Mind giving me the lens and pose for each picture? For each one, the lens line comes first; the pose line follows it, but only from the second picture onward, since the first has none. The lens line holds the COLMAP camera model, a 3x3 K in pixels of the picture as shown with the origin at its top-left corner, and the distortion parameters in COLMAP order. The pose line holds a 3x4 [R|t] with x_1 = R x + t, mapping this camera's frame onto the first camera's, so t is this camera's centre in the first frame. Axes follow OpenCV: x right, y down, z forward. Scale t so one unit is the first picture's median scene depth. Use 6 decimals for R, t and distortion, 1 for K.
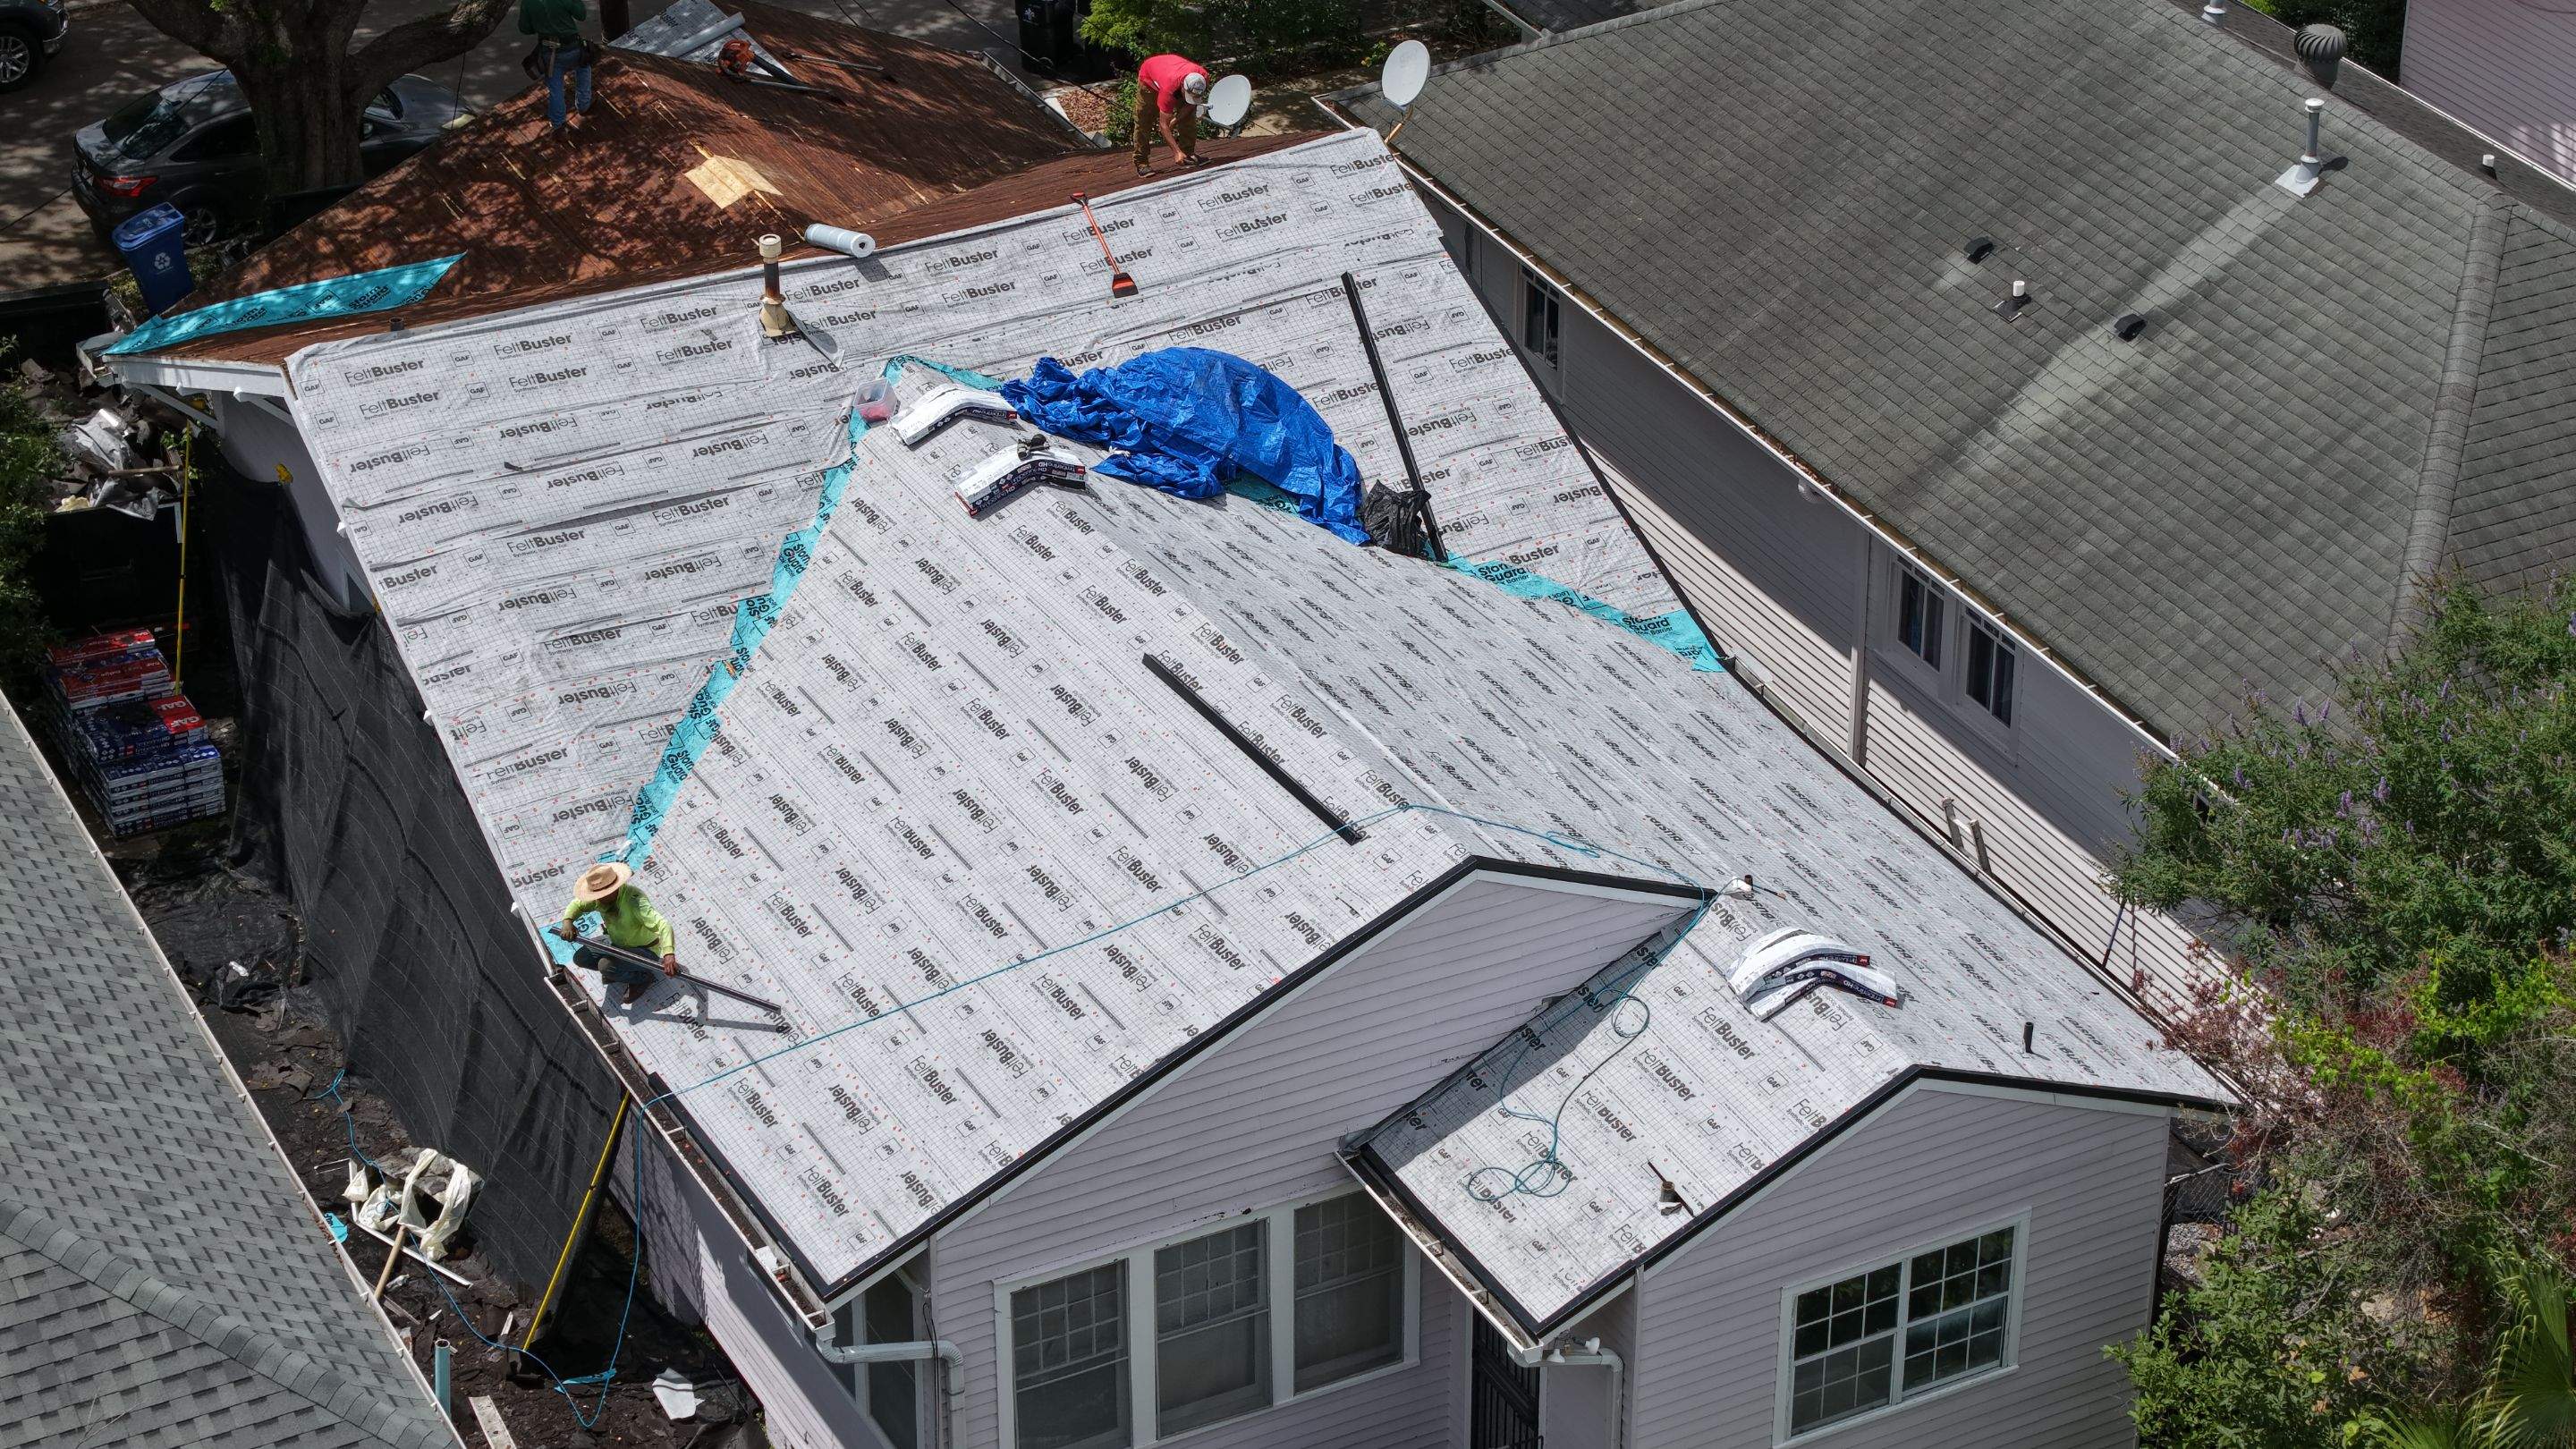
lens RADIAL K [[5447.8, 0, 1288.0], [0, 5447.8, 724.5], [0, 0, 1]] dist [-0.243873, 1.328212]
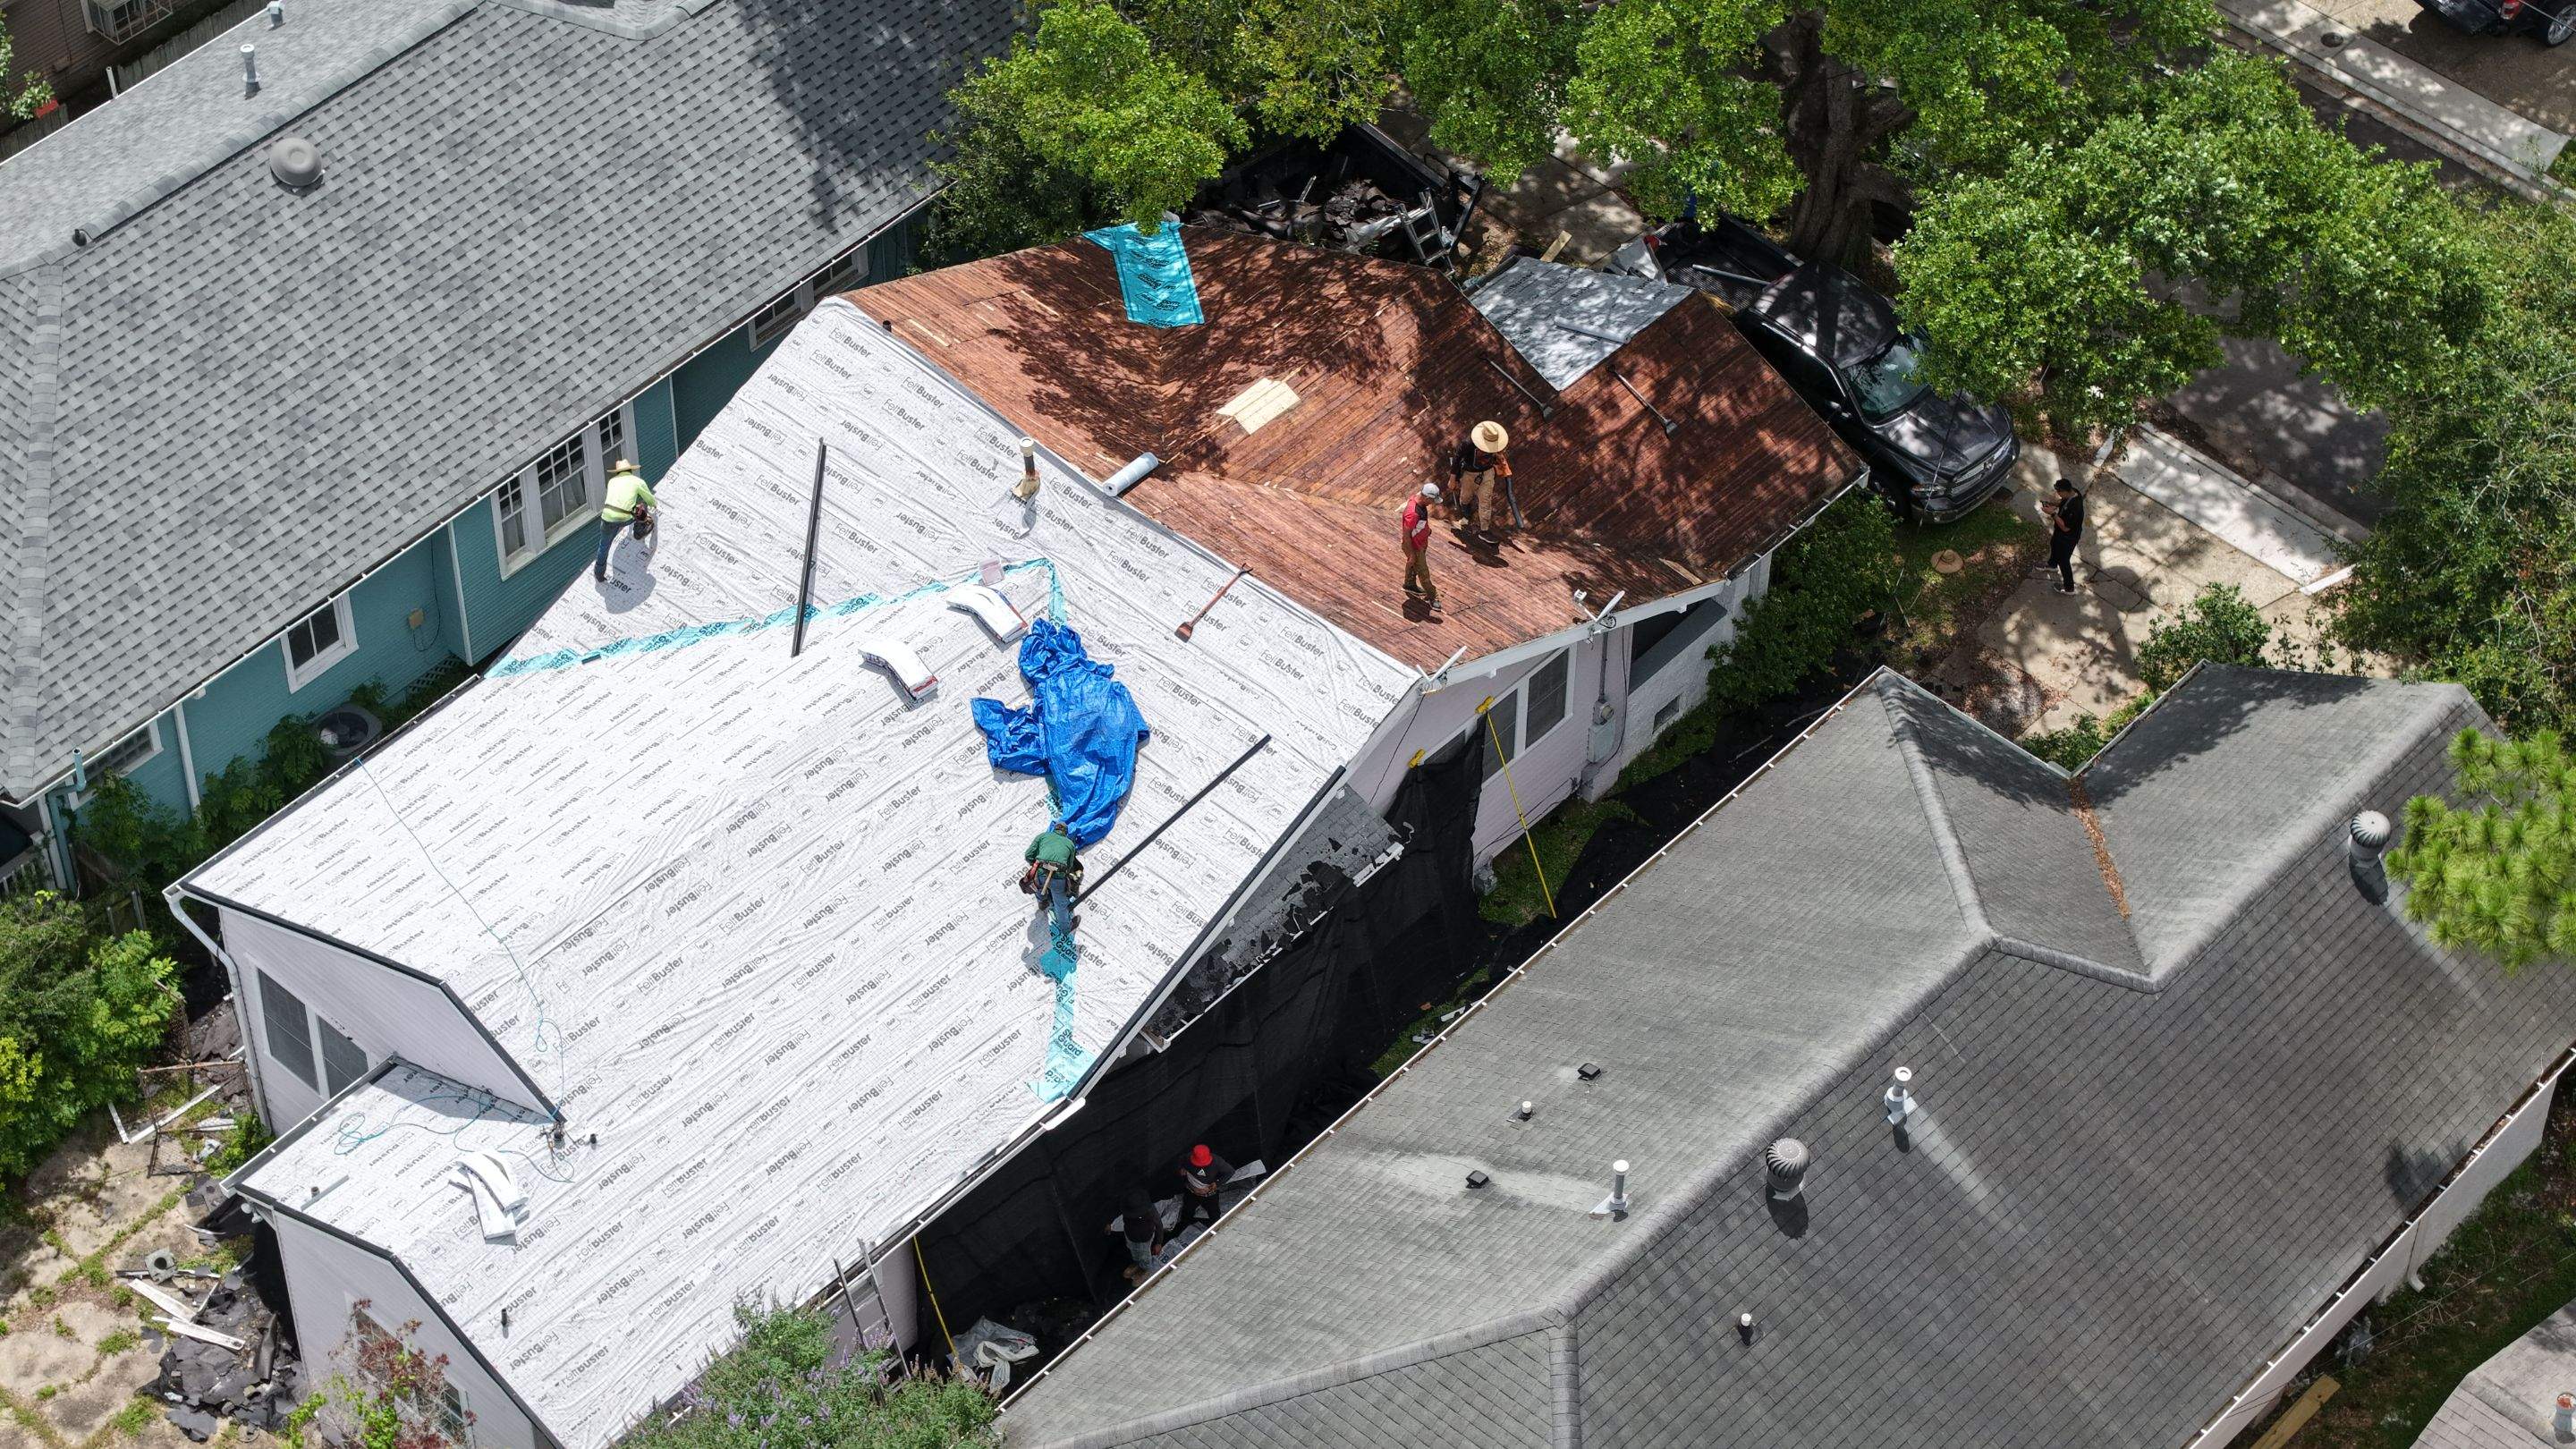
lens RADIAL K [[5447.8, 0, 1288.0], [0, 5447.8, 724.5], [0, 0, 1]] dist [-0.243873, 1.328212]
pose [[0.342635, 0.673985, -0.654481, 1.030153], [-0.470641, 0.726070, 0.501318, -0.878349], [0.813080, 0.136256, 0.565982, 0.253494]]
